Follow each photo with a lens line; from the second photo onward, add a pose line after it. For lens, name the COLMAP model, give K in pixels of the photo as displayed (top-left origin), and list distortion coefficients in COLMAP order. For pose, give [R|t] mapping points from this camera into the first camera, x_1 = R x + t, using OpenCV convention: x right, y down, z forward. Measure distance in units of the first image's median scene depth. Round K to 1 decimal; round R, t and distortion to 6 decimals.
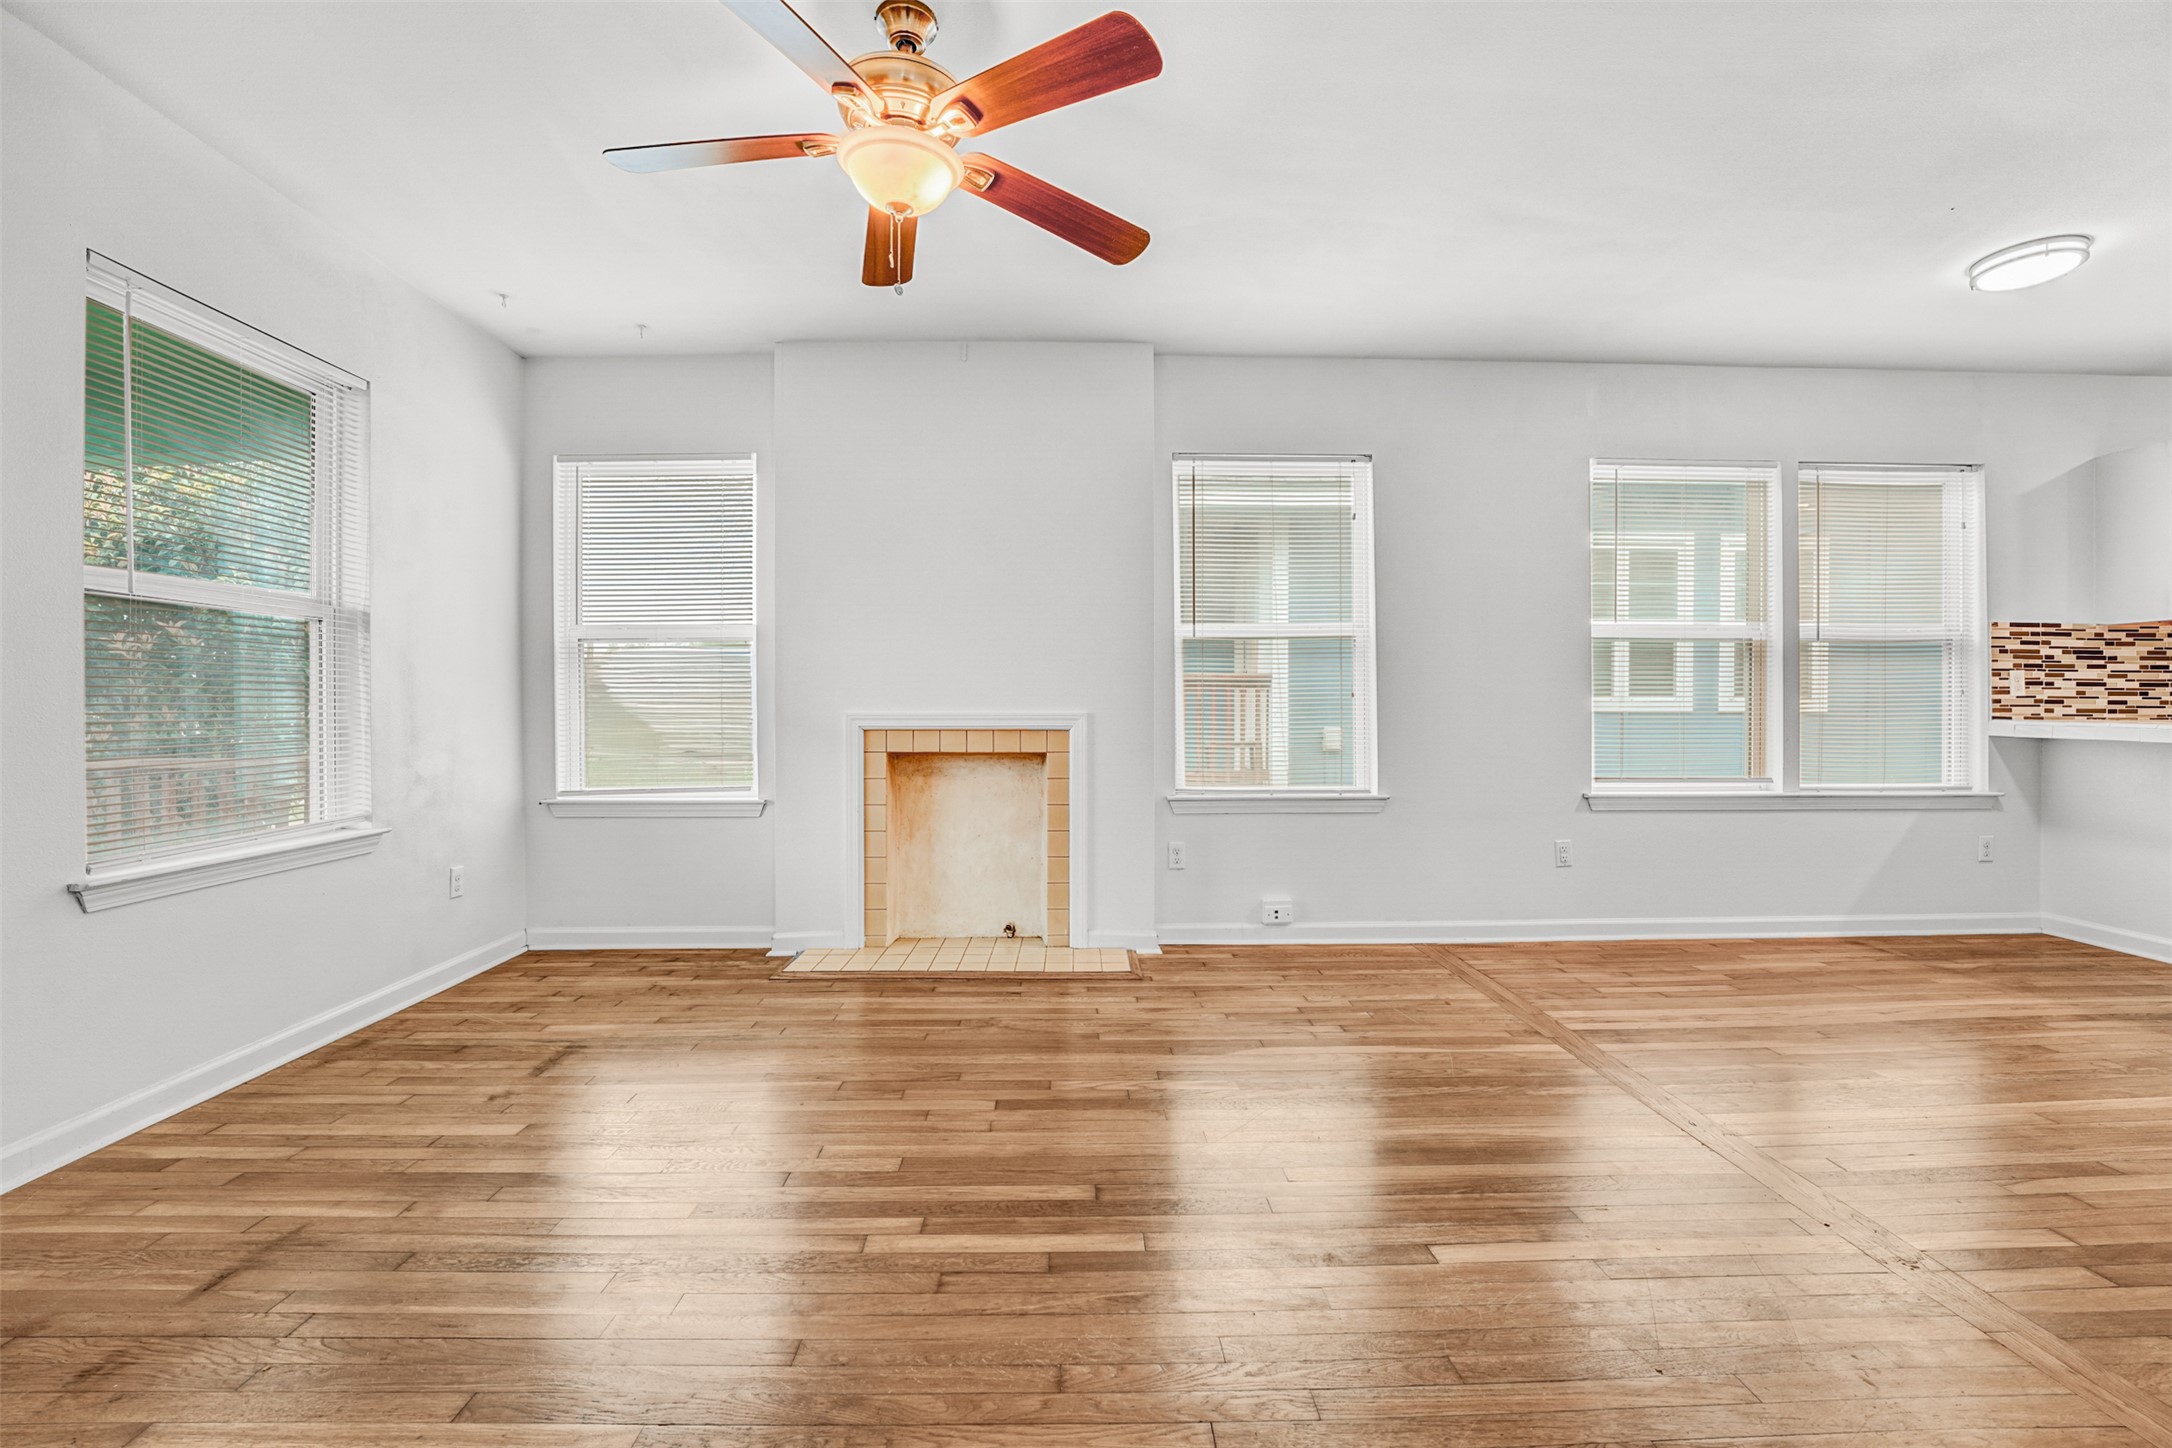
lens RADIAL K [[888.6, 0, 1091.1], [0, 888.6, 708.6], [0, 0, 1]] dist [-0.031605, 0.005979]
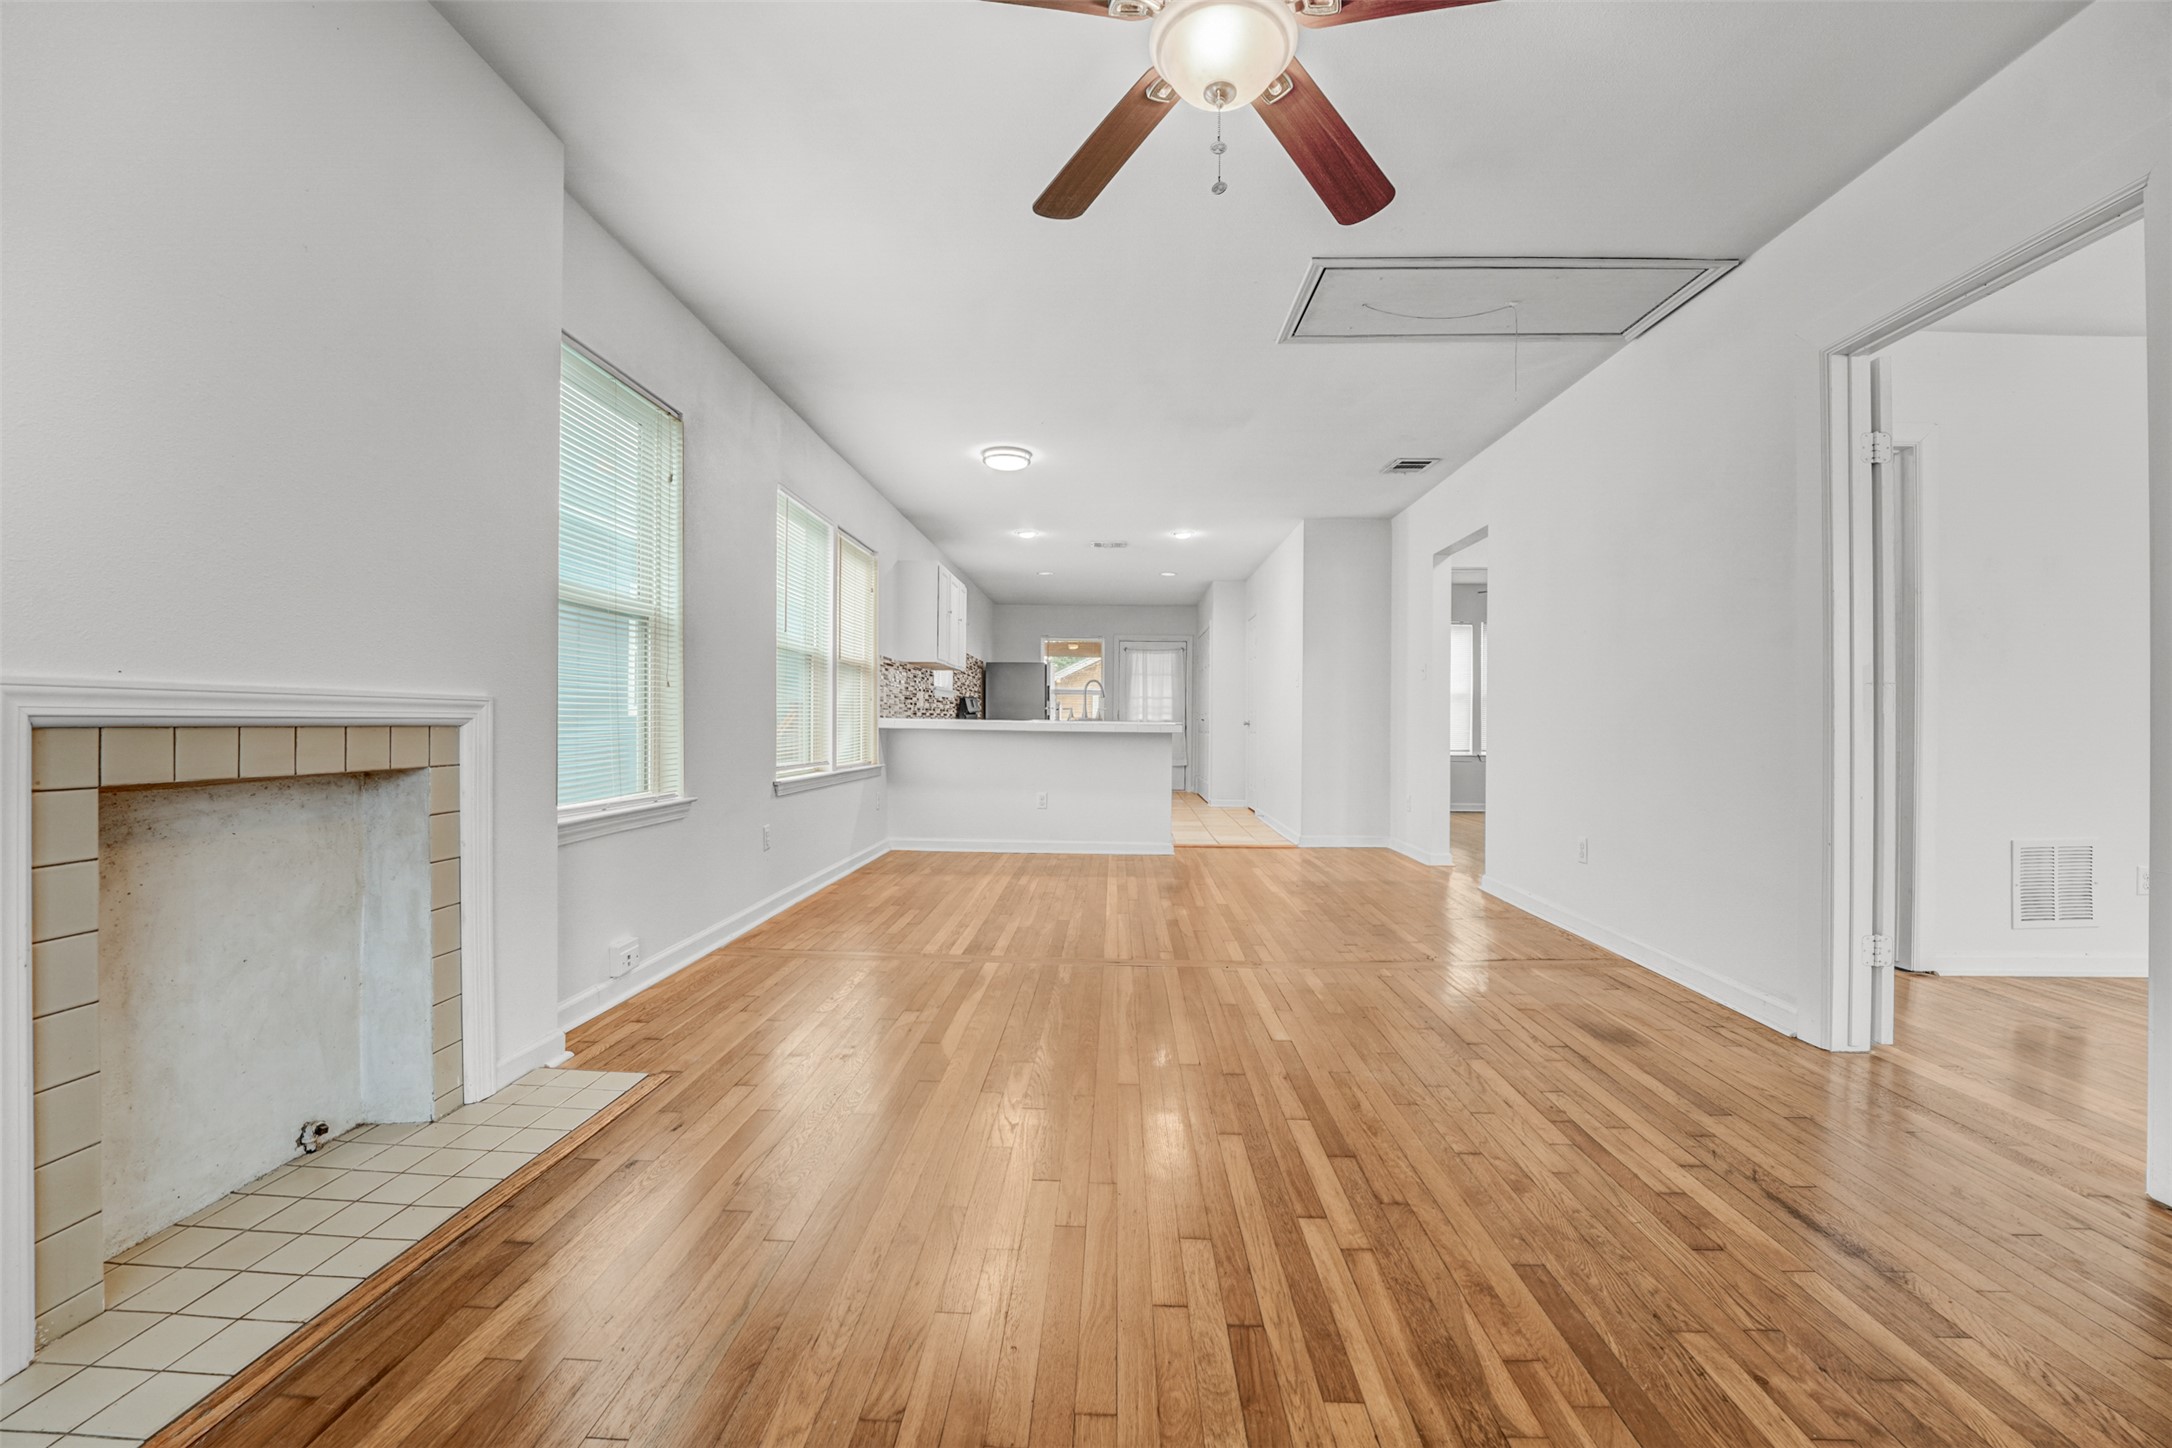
lens RADIAL K [[888.6, 0, 1091.1], [0, 888.6, 708.6], [0, 0, 1]] dist [-0.031605, 0.005979]
pose [[0.062116, 0.012932, 0.997985, -0.528544], [-0.006748, 0.999899, -0.012537, 0.016668], [-0.998046, -0.005956, 0.062197, 0.528878]]
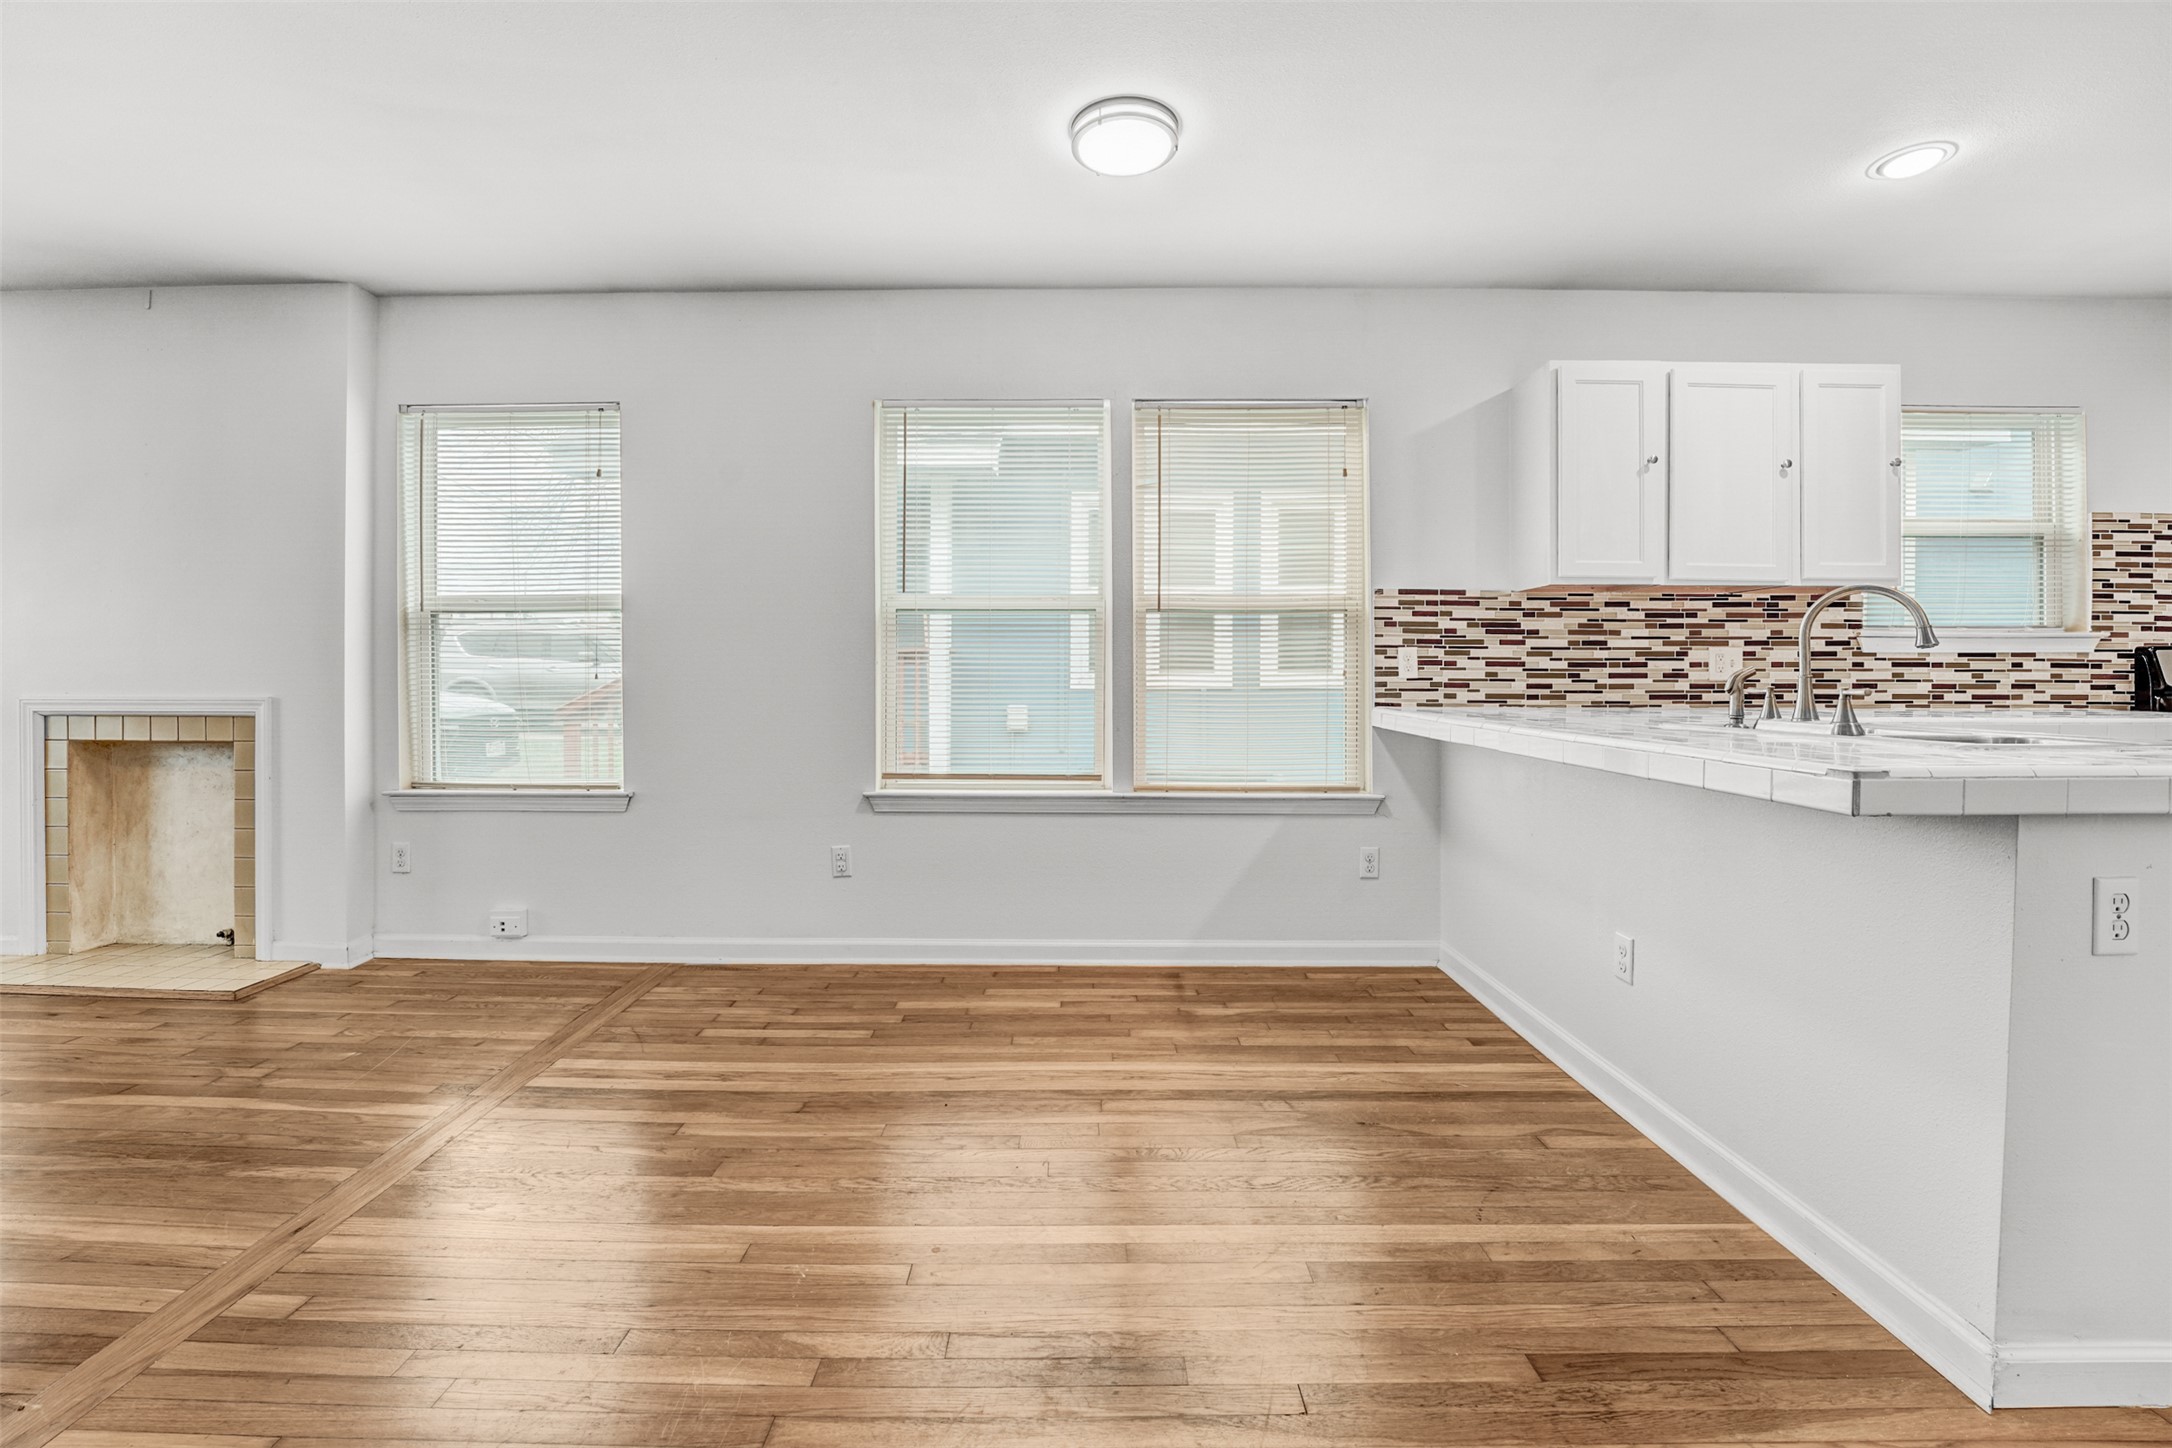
lens RADIAL K [[890.9, 0, 1079.6], [0, 890.9, 683.3], [0, 0, 1]] dist [-0.024472, 0.000273]
pose [[0.999395, 0.000656, -0.034777, 0.788819], [-0.000794, 0.999992, -0.003959, -0.006208], [0.034775, 0.003985, 0.999387, 0.140580]]
